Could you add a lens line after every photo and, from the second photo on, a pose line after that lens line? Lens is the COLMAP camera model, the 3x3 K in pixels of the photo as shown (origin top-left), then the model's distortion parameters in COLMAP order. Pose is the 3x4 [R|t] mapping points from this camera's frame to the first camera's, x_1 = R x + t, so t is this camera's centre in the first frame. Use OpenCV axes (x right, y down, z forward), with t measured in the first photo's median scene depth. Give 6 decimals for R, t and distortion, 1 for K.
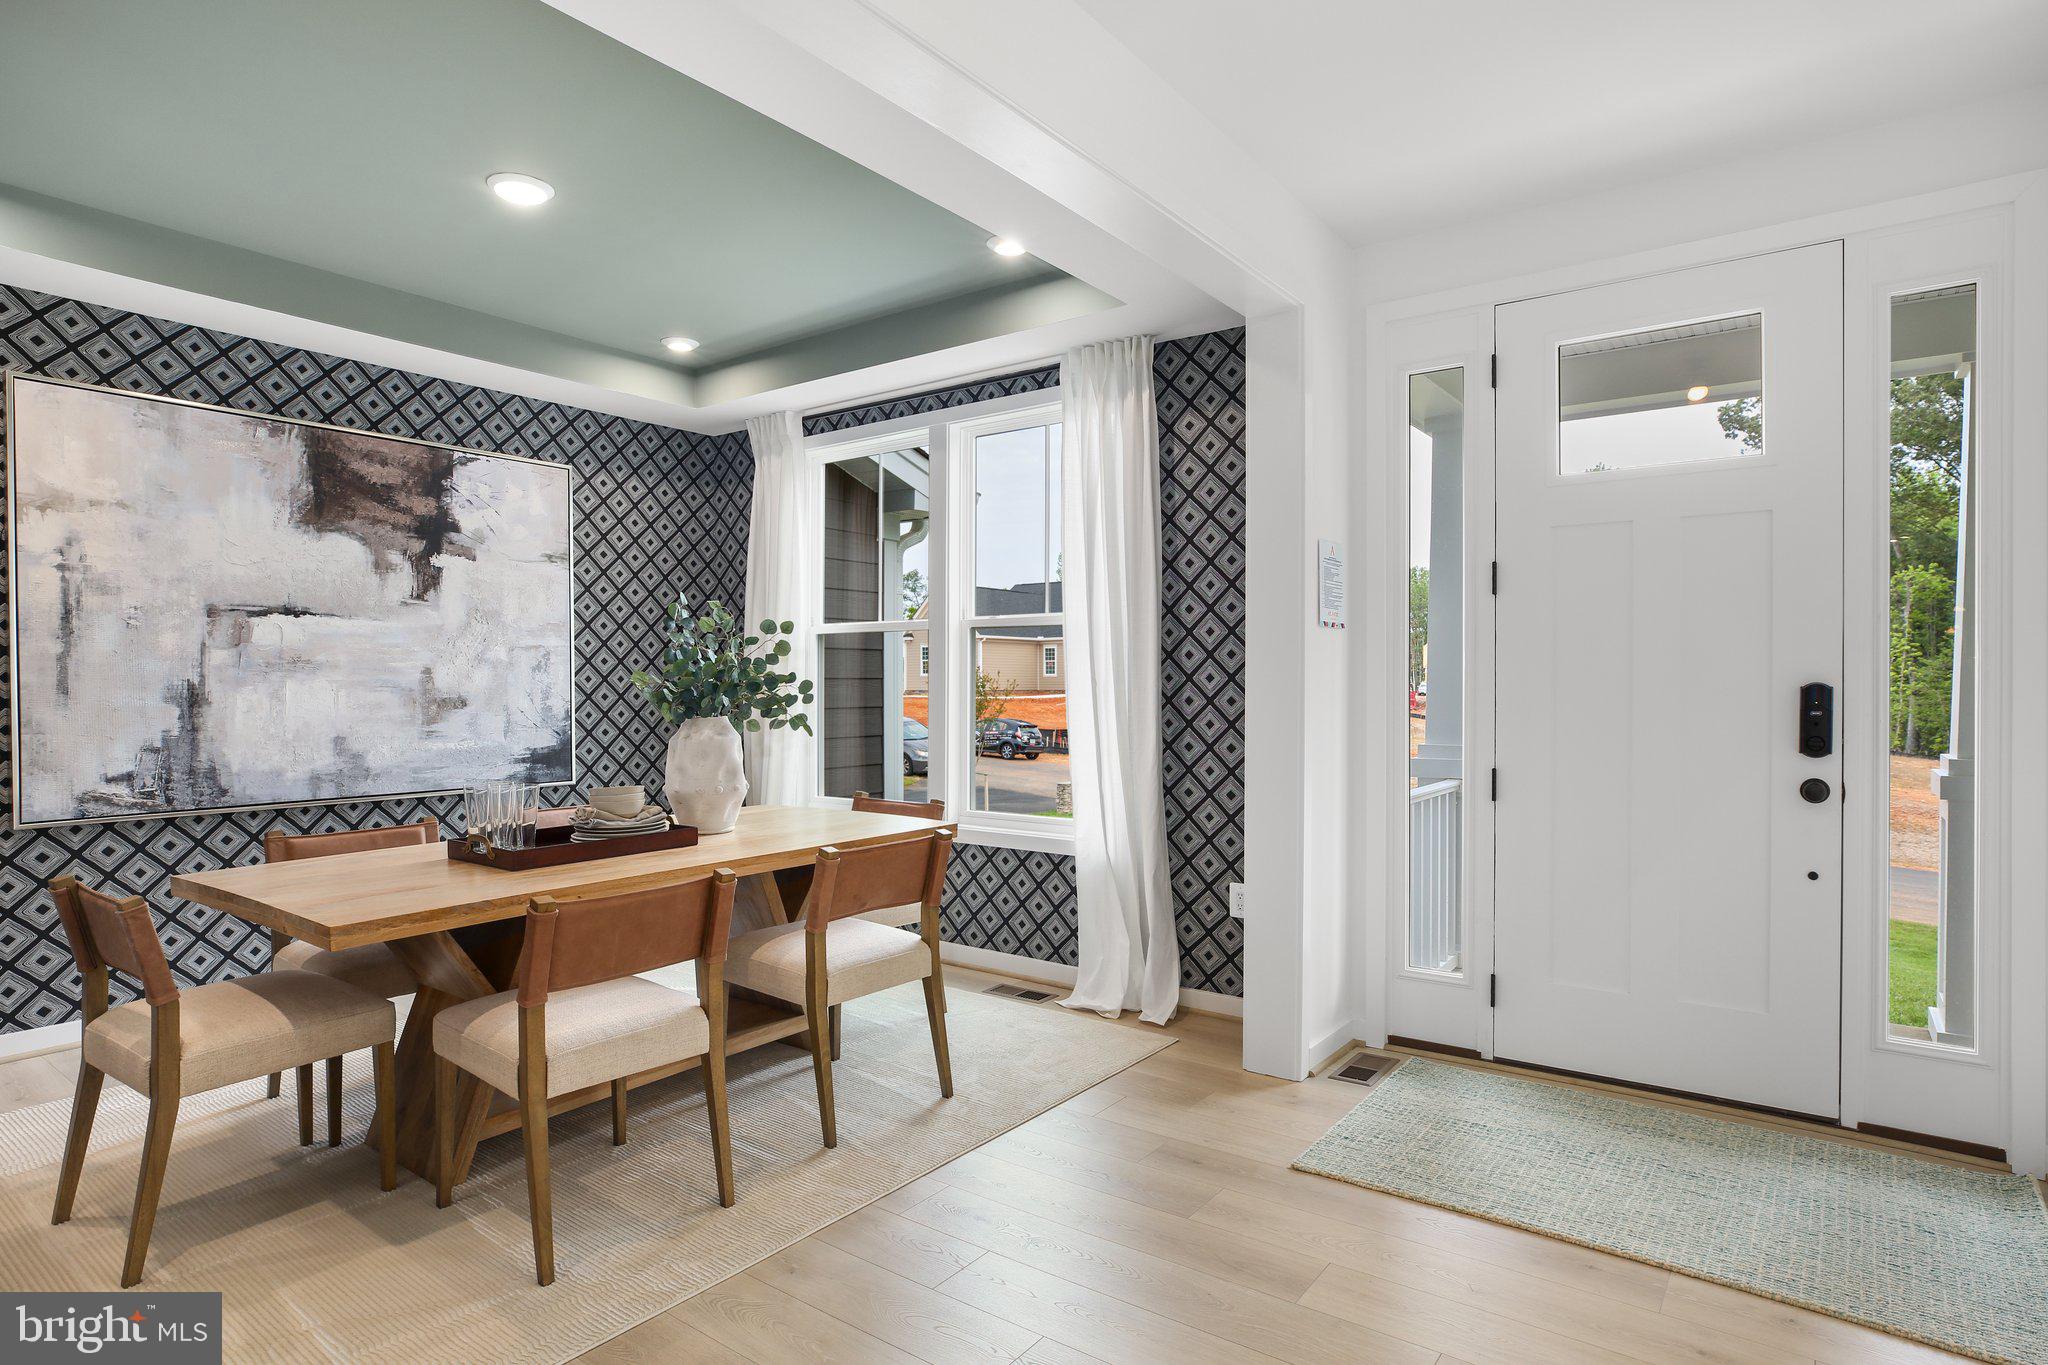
lens RADIAL K [[1097.4, 0, 1022.2], [0, 1097.4, 685.9], [0, 0, 1]] dist [-0.016275, 0.000623]
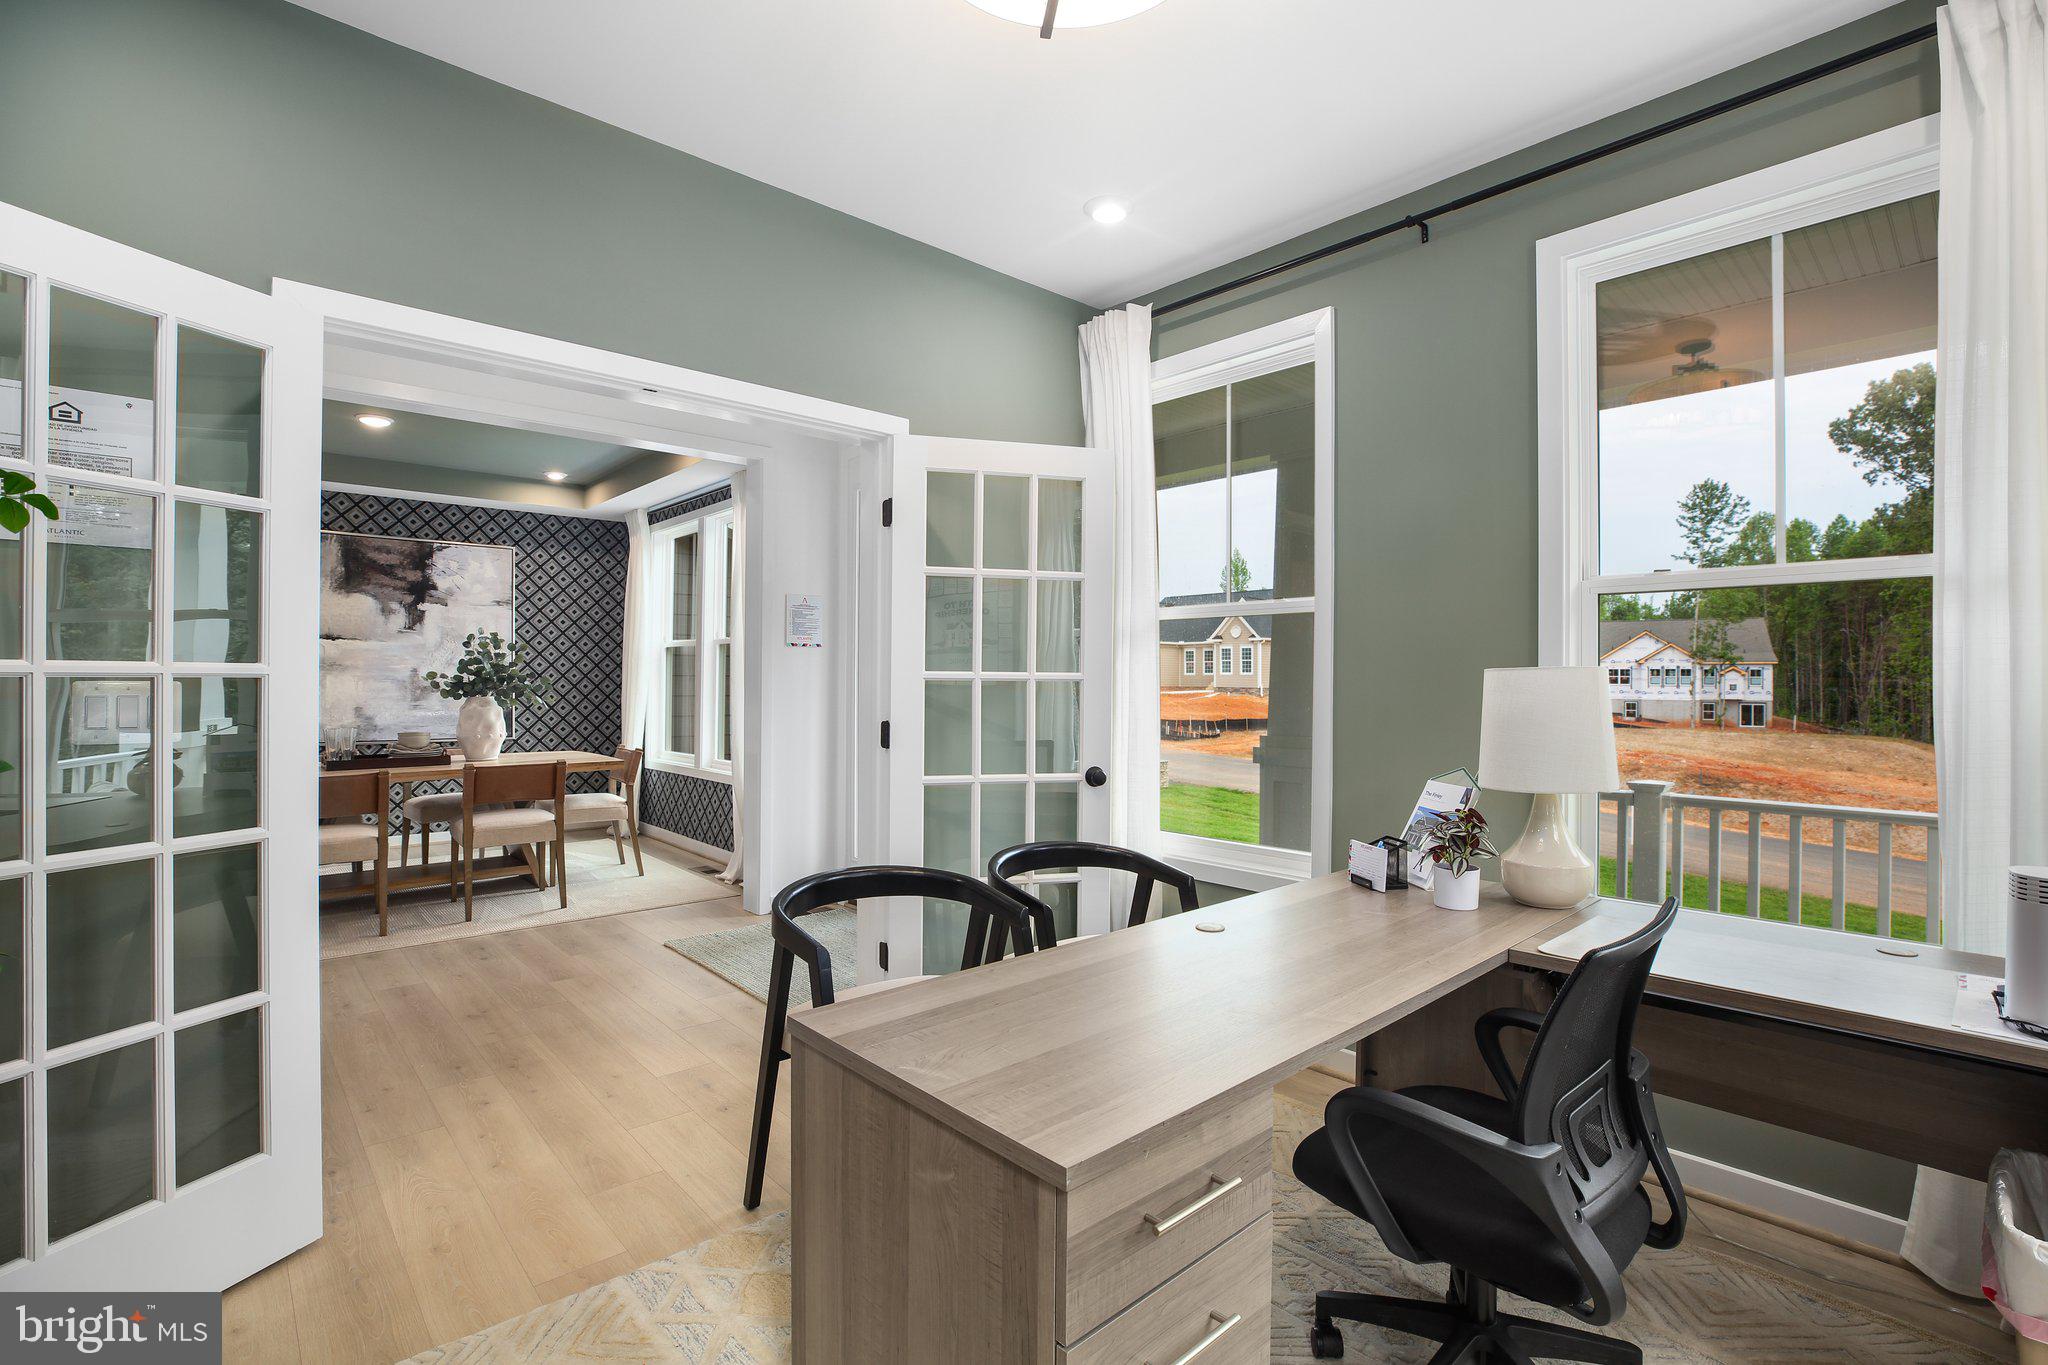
lens RADIAL K [[935.5, 0, 1026.3], [0, 935.5, 676.4], [0, 0, 1]] dist [-0.029284, 0.000835]
pose [[0.980766, 0.005243, -0.195115, 0.723425], [-0.006530, 0.999961, -0.005951, -0.001889], [0.195077, 0.007111, 0.980762, -0.262513]]
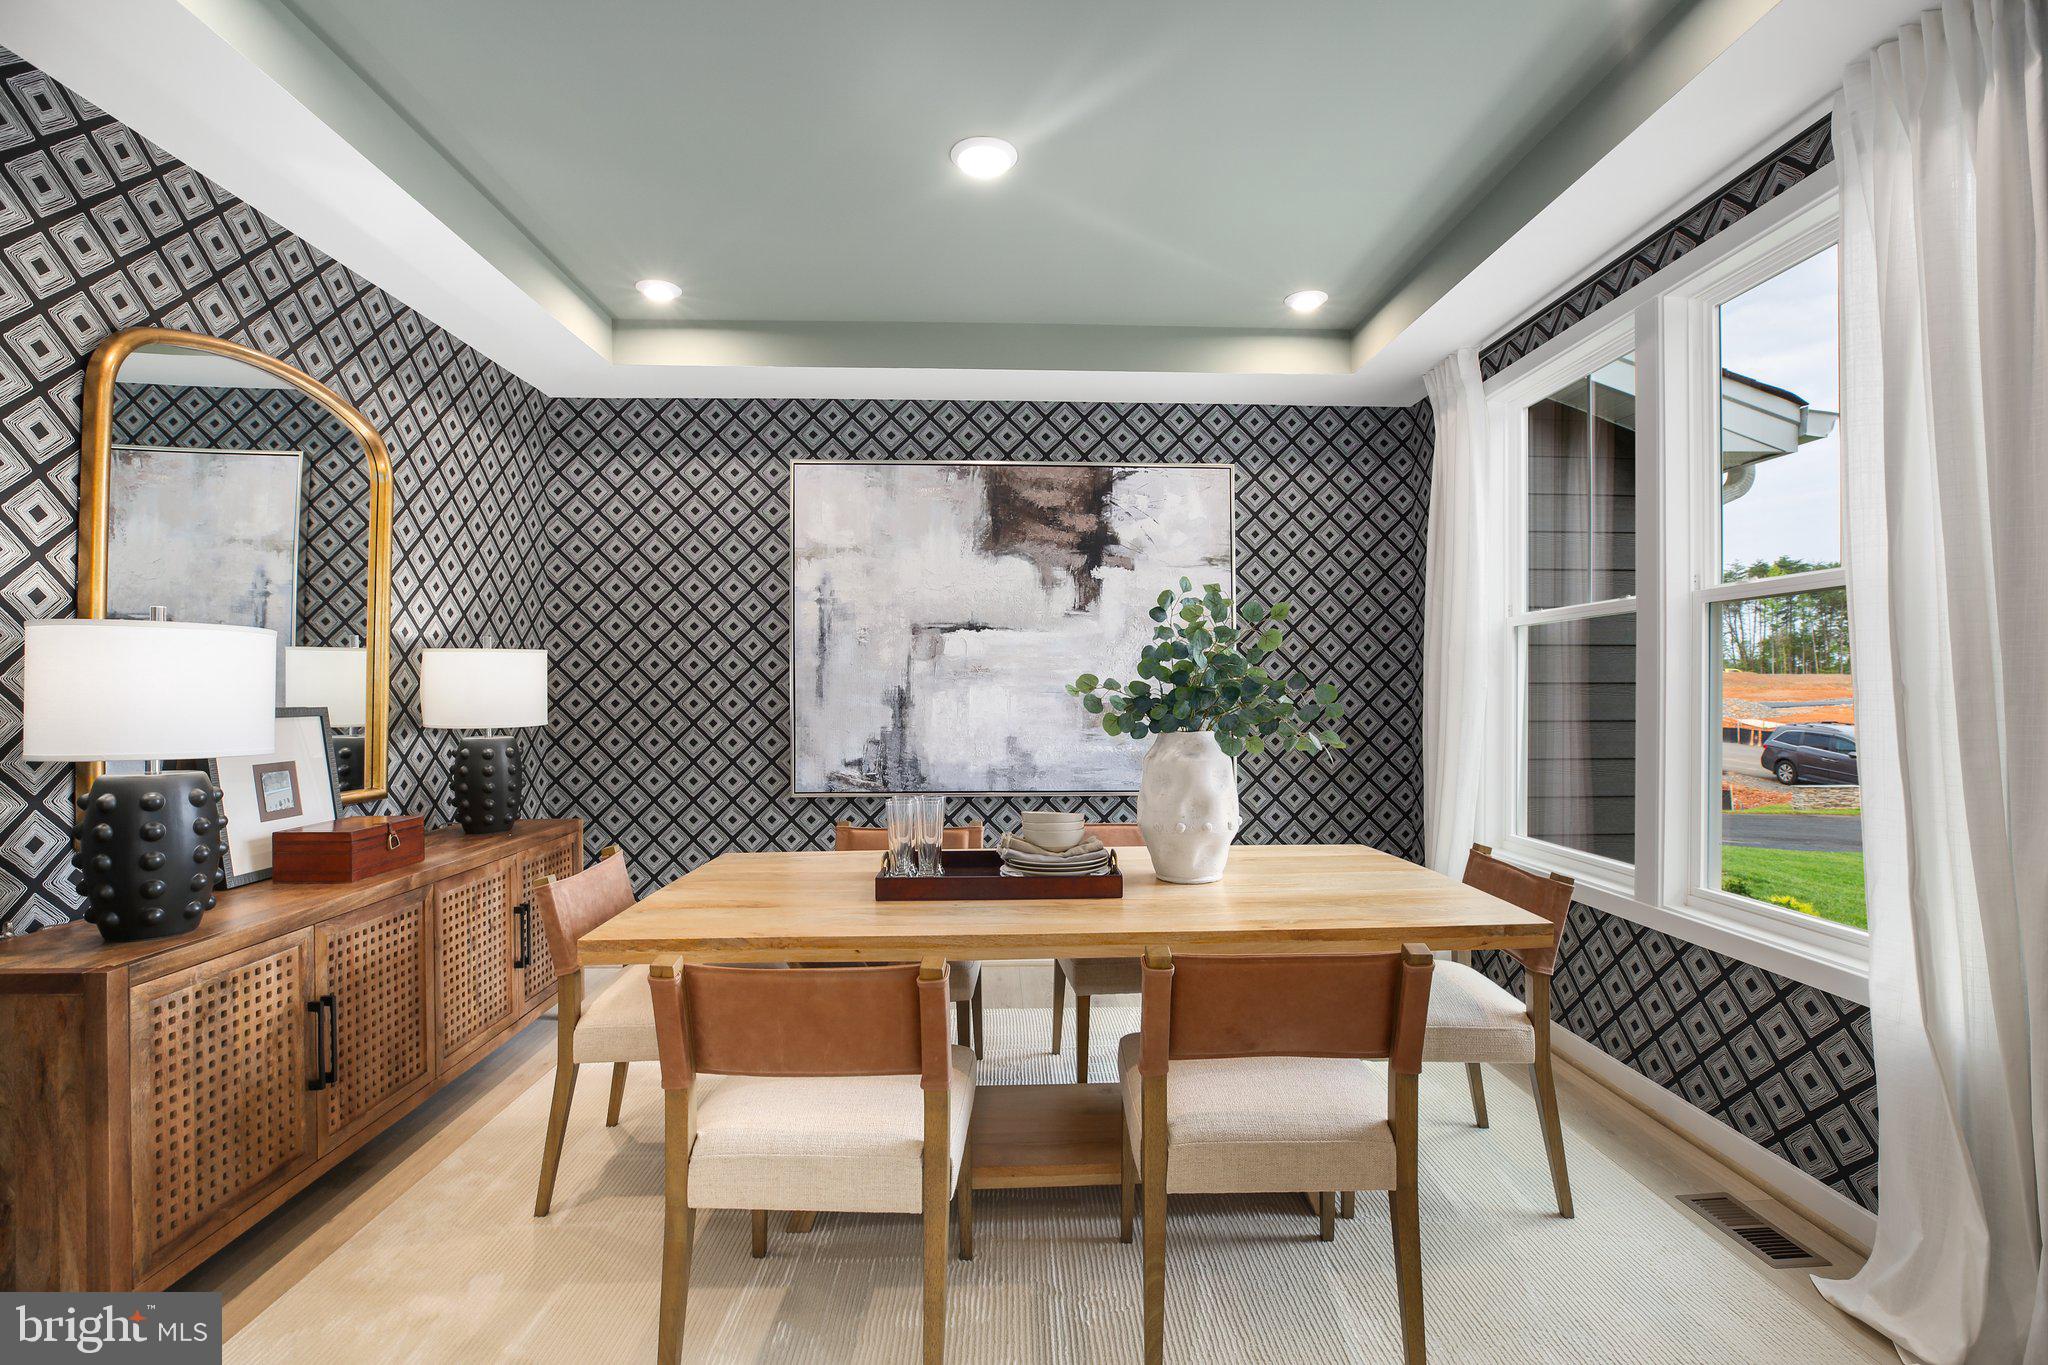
lens RADIAL K [[935.5, 0, 1036.3], [0, 935.5, 679.2], [0, 0, 1]] dist [-0.029284, 0.000835]
pose [[0.633859, -0.007873, -0.773409, 0.131642], [-0.002739, 0.999919, -0.012424, -0.000557], [0.773444, 0.009994, 0.633786, 0.397980]]
